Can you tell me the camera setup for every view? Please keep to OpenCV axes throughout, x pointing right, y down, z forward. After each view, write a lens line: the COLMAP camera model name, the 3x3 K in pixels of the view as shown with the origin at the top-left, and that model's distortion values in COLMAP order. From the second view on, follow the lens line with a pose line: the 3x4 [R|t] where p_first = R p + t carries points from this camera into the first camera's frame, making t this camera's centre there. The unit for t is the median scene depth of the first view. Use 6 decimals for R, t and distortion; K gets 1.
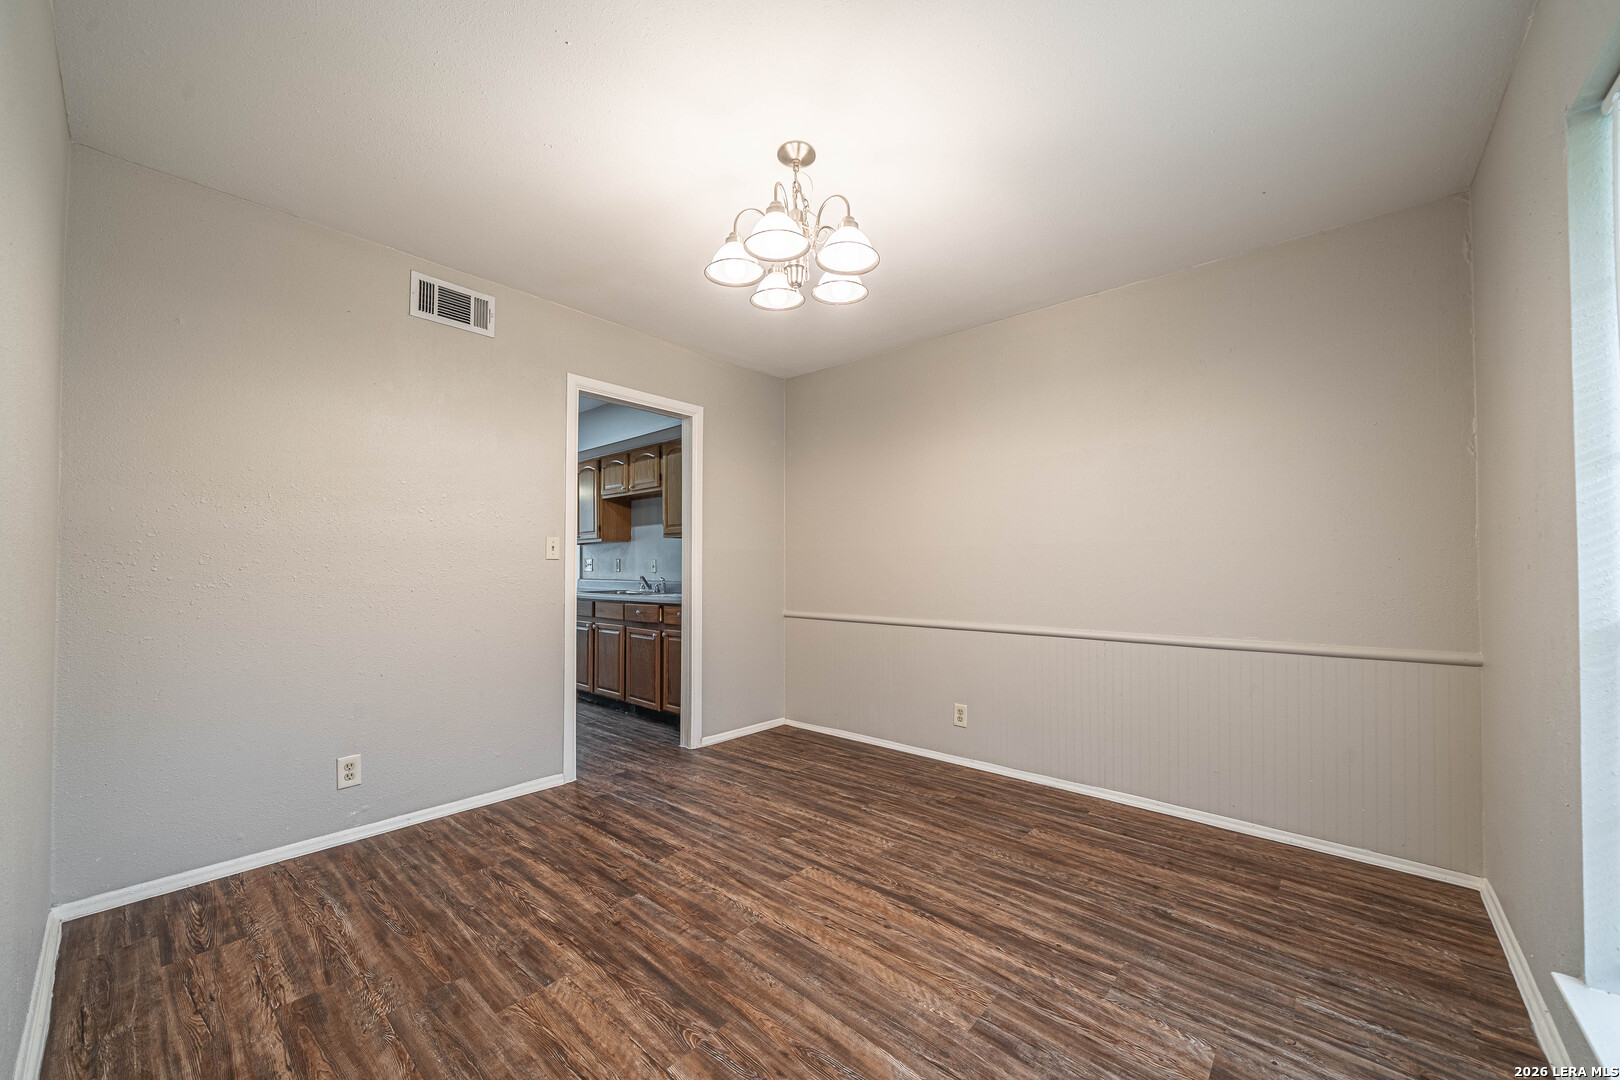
lens RADIAL K [[607.4, 0, 801.2], [0, 607.4, 552.9], [0, 0, 1]] dist [-0.000494, -0.000080]
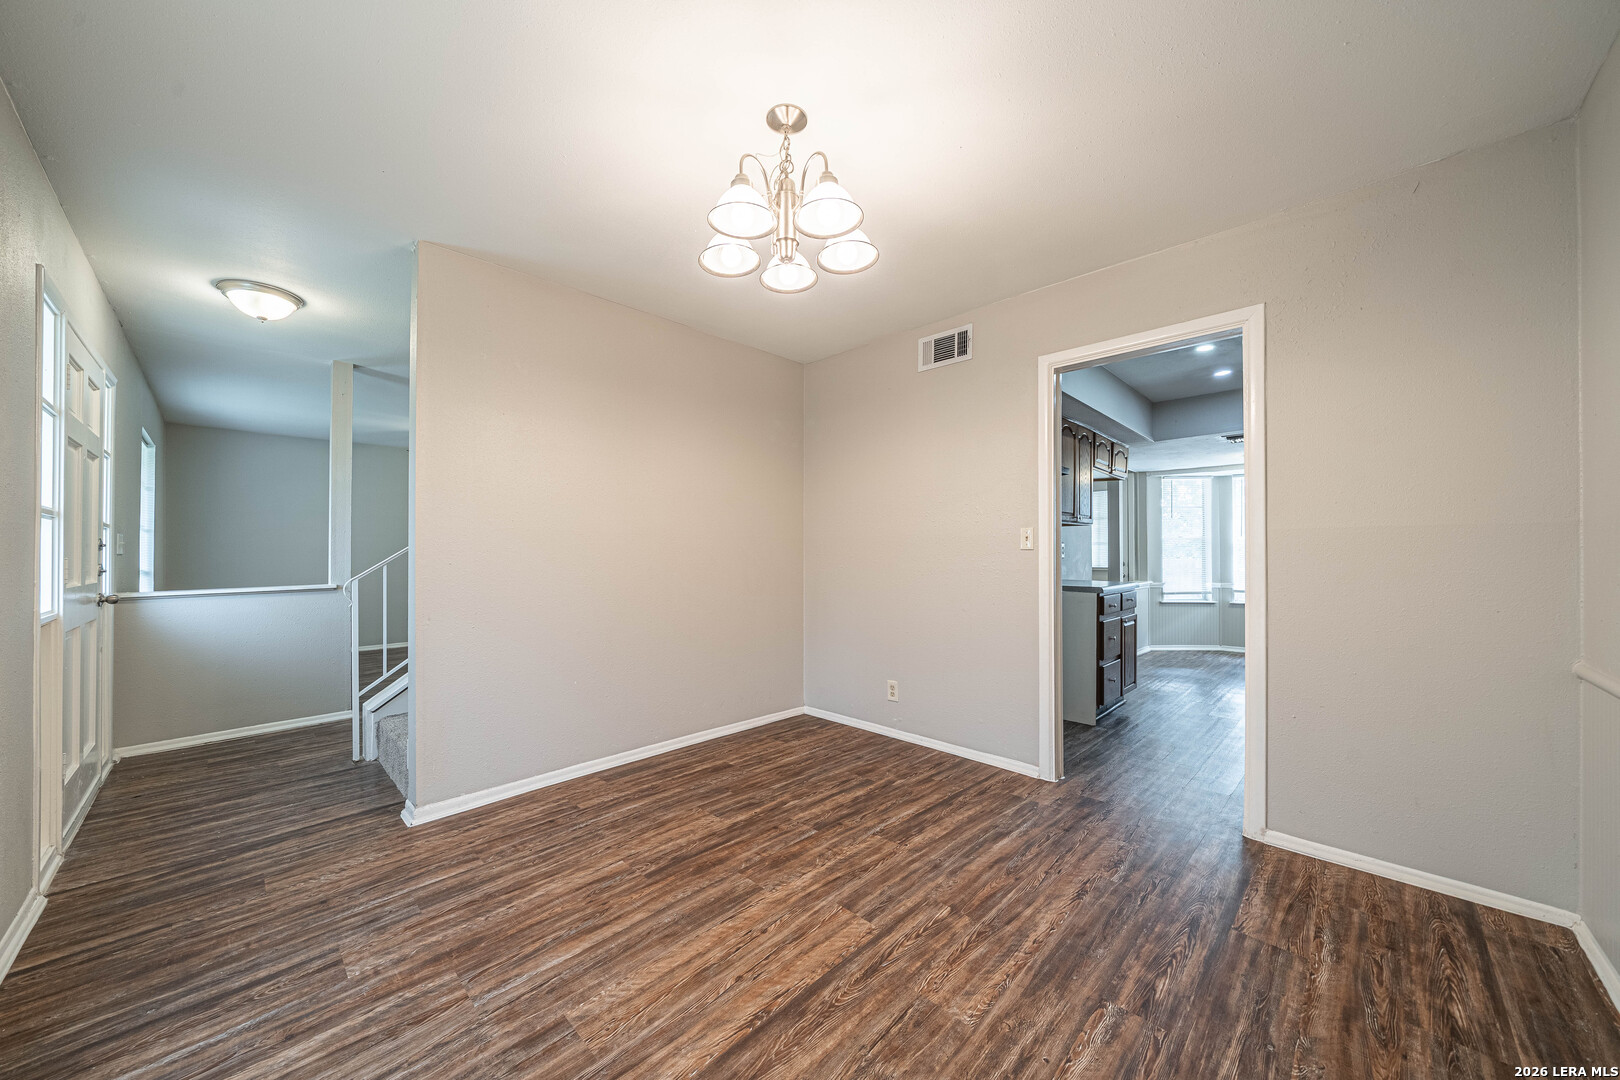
lens RADIAL K [[576.3, 0, 800.6], [0, 576.3, 554.2], [0, 0, 1]] dist [-0.003137, -0.000240]
pose [[-0.057715, -0.000401, -0.998333, 0.833904], [0.021580, 0.999766, -0.001650, 0.017179], [0.998100, -0.021640, -0.057692, 1.007703]]
